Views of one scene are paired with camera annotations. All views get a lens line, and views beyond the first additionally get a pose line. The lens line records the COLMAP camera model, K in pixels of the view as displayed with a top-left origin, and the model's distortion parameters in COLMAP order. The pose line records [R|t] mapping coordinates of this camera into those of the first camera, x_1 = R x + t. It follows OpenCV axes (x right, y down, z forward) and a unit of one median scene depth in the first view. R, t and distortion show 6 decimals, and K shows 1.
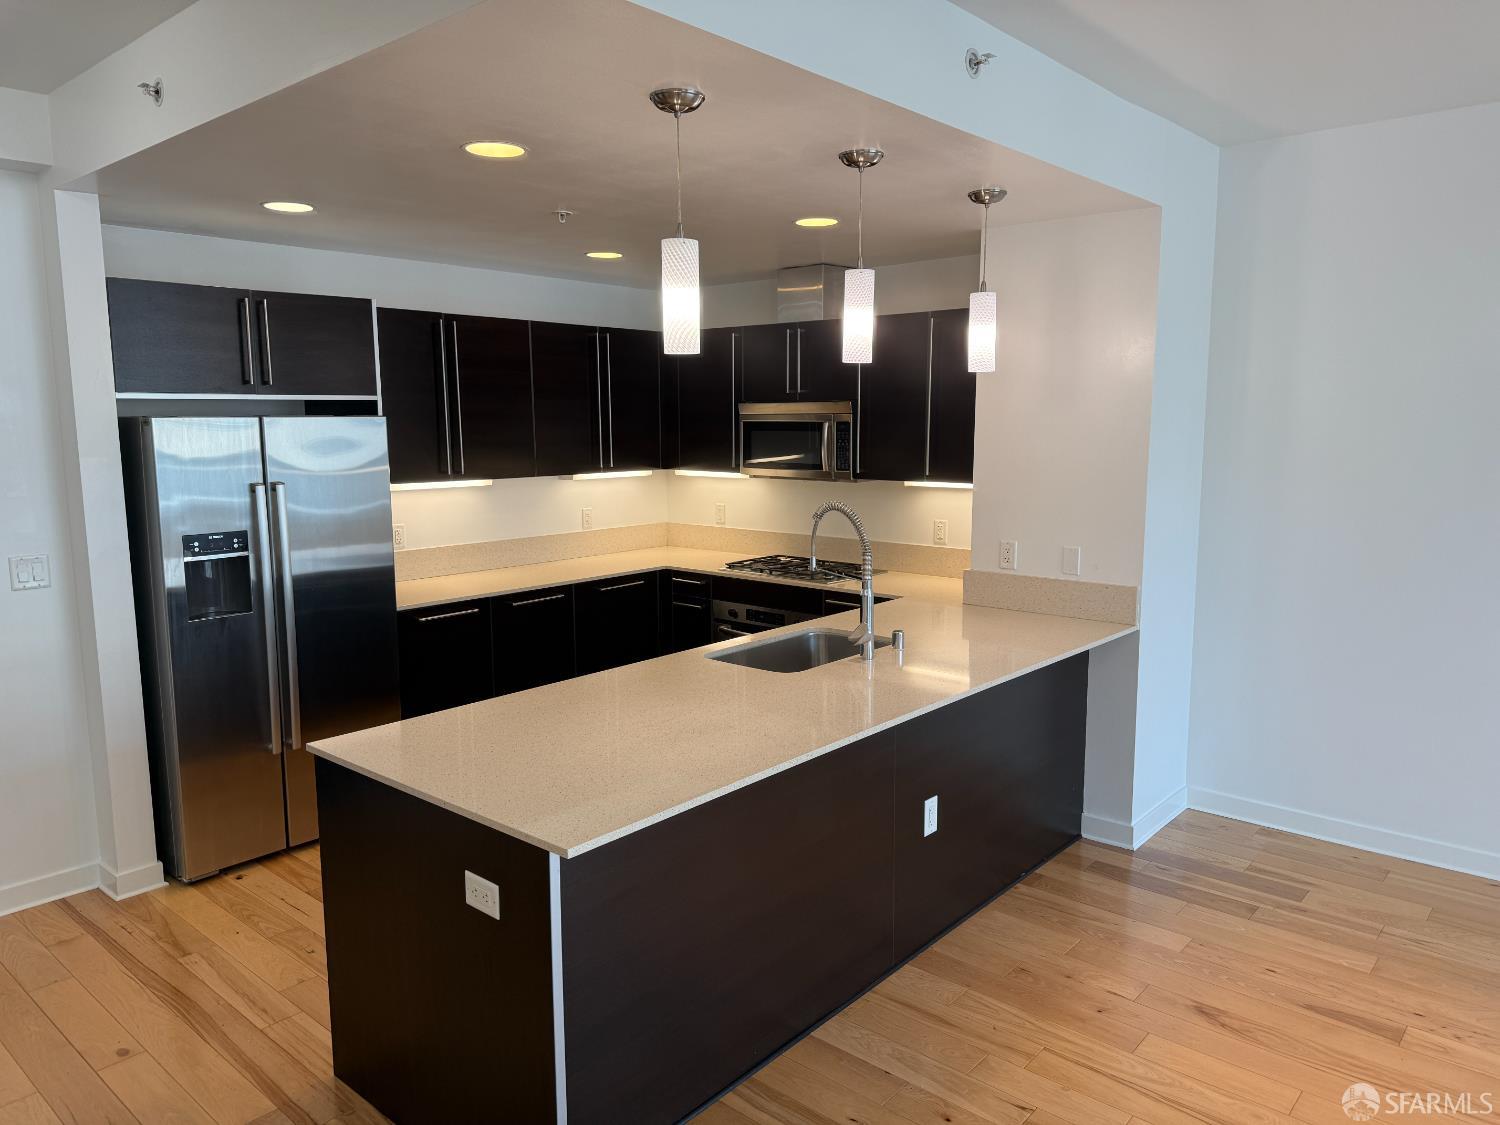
lens RADIAL K [[1031.0, 0, 751.6], [0, 1031.0, 552.1], [0, 0, 1]] dist [0.018907, -0.007249]
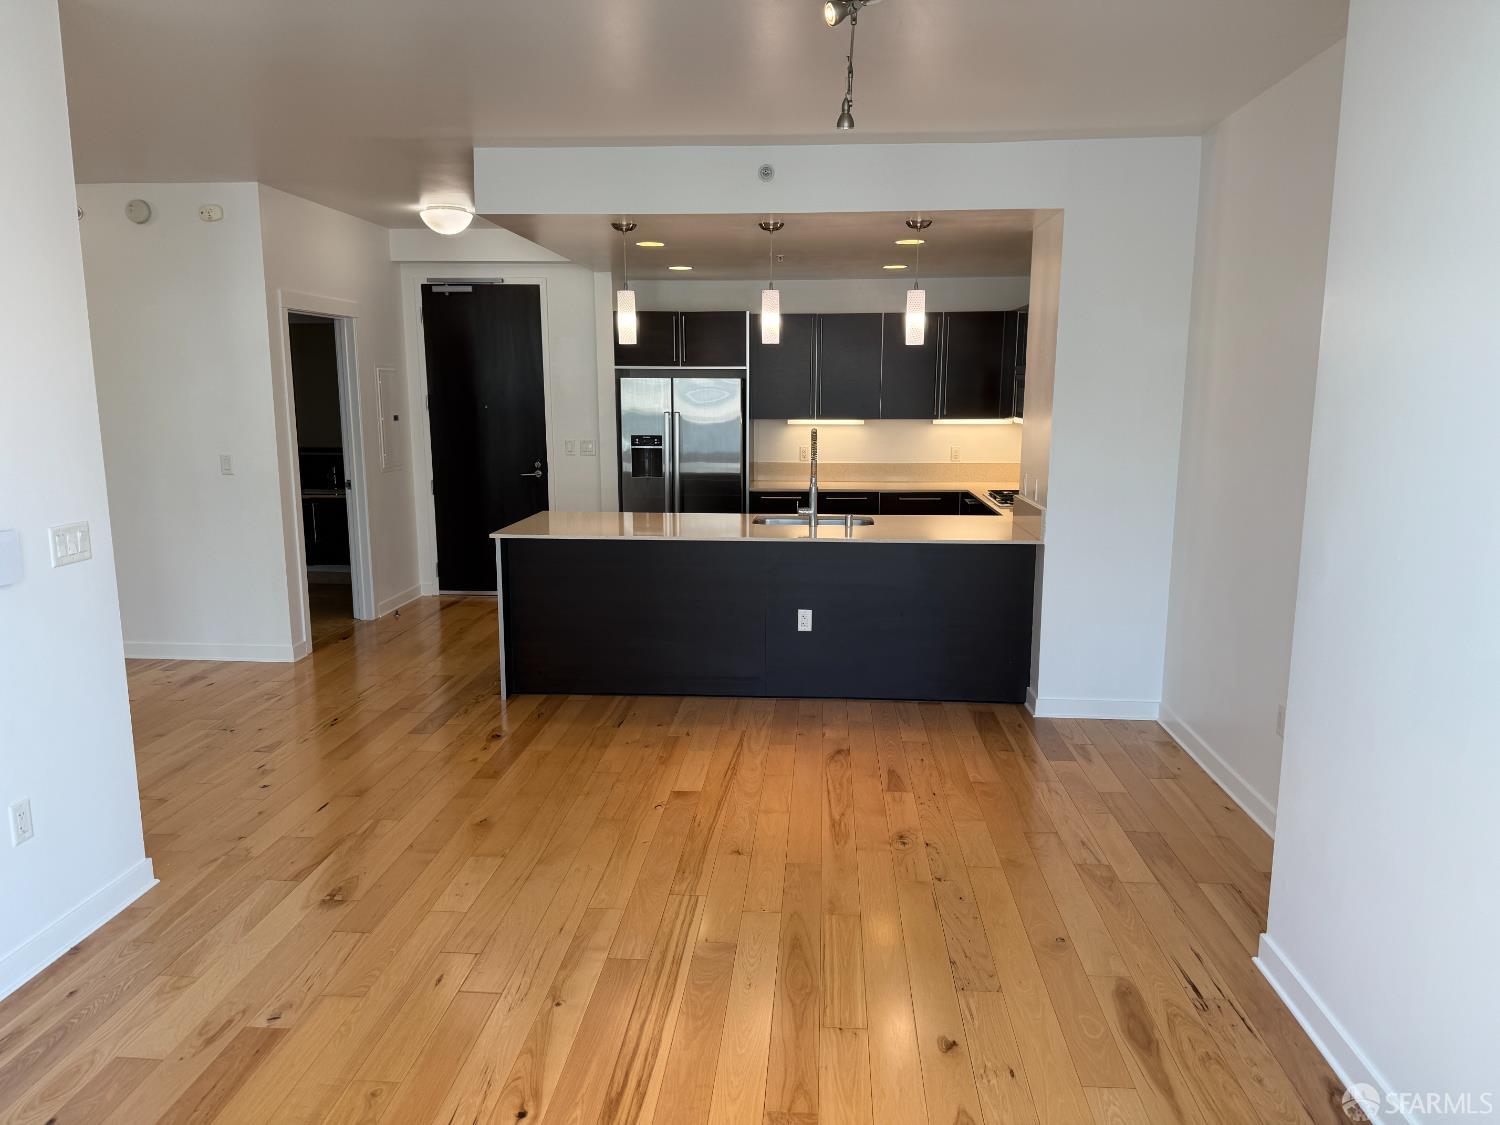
lens RADIAL K [[1031.0, 0, 755.5], [0, 1031.0, 567.7], [0, 0, 1]] dist [0.018907, -0.007249]
pose [[0.595362, 0.140588, -0.791062, 1.241035], [-0.105191, 0.989737, 0.096729, 0.020144], [0.796542, 0.025624, 0.604040, -0.048347]]
